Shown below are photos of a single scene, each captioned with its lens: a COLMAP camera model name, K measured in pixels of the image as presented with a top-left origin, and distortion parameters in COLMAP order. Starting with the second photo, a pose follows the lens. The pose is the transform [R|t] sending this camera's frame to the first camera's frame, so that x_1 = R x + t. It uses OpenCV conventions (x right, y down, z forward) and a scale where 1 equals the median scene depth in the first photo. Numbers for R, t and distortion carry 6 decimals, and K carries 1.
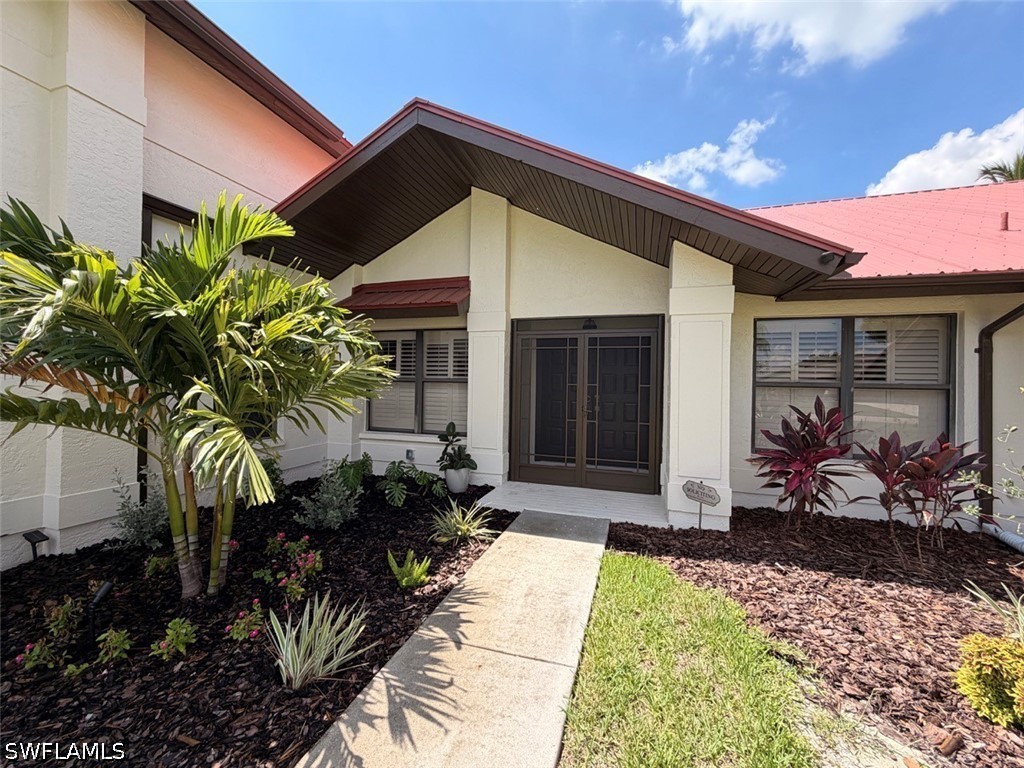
lens RADIAL K [[411.6, 0, 515.5], [0, 411.6, 381.3], [0, 0, 1]] dist [0.002408, 0.000007]
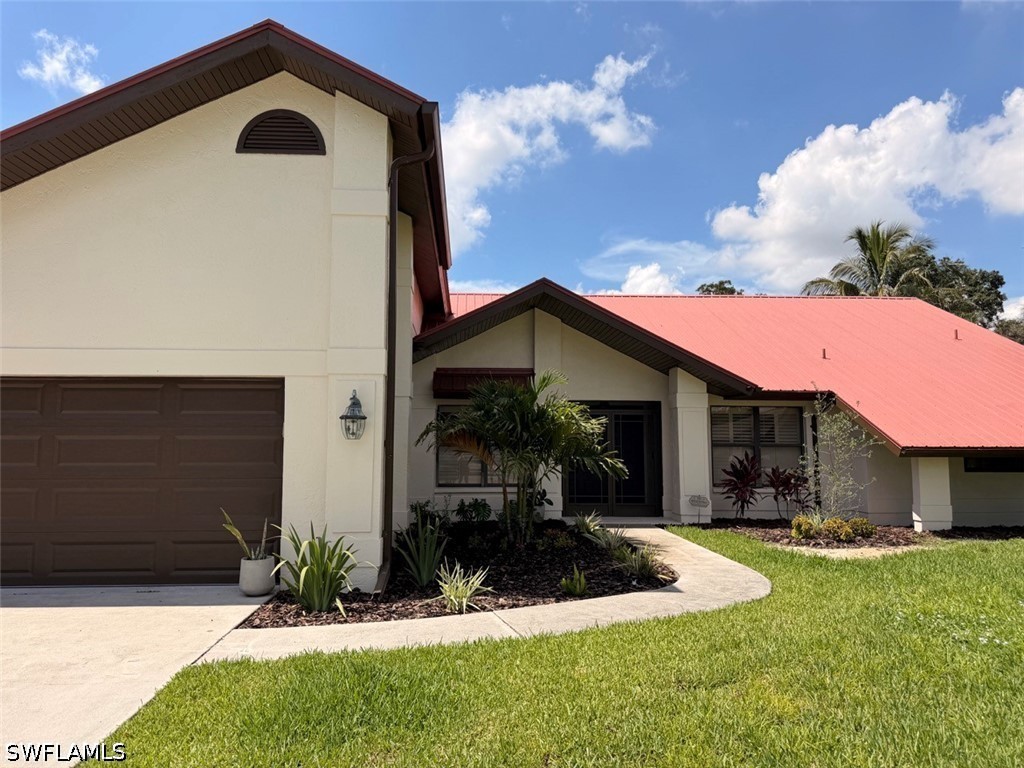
lens RADIAL K [[724.6, 0, 509.6], [0, 724.6, 381.3], [0, 0, 1]] dist [0.034541, -0.044661]
pose [[0.934137, 0.015102, 0.356596, -1.388488], [0.012811, 0.997042, -0.075785, -0.039623], [-0.356686, 0.075362, 0.931180, -1.646293]]
